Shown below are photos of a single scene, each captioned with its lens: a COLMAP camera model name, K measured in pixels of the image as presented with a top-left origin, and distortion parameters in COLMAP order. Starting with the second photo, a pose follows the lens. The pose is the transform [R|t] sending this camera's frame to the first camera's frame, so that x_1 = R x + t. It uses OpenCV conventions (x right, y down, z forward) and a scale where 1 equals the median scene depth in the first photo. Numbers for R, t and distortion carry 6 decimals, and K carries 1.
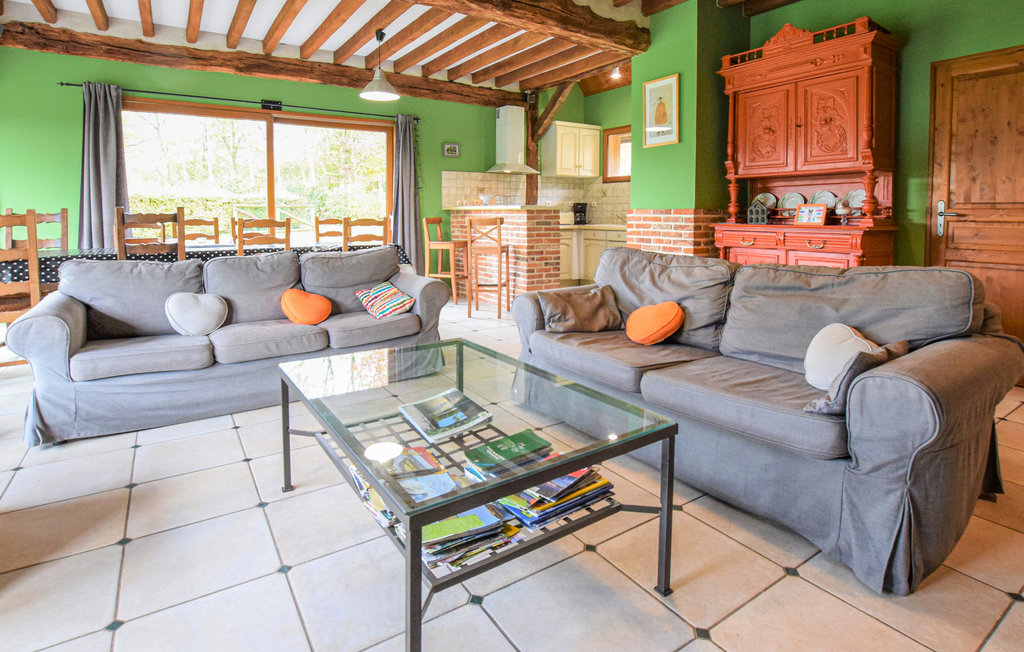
lens RADIAL K [[520.1, 0, 504.1], [0, 520.1, 286.5], [0, 0, 1]] dist [-0.032481, 0.002520]
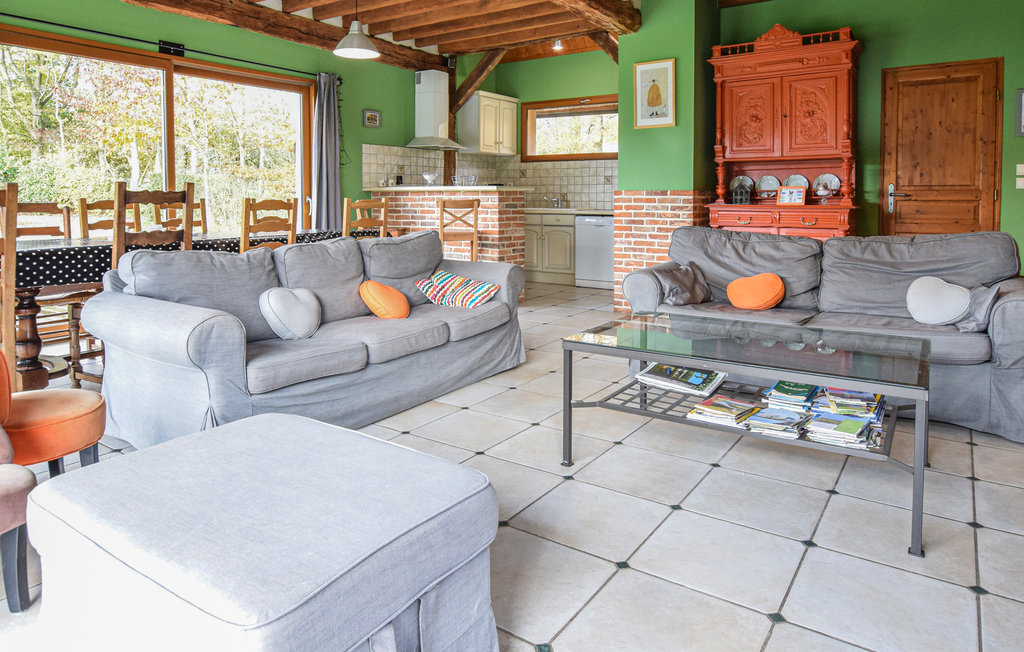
lens RADIAL K [[652.0, 0, 514.6], [0, 652.0, 284.1], [0, 0, 1]] dist [-0.010777, -0.003093]
pose [[0.922743, -0.049072, 0.382278, -0.449722], [0.052198, 0.998634, 0.002195, 0.015603], [-0.381864, 0.017928, 0.924045, -0.065622]]
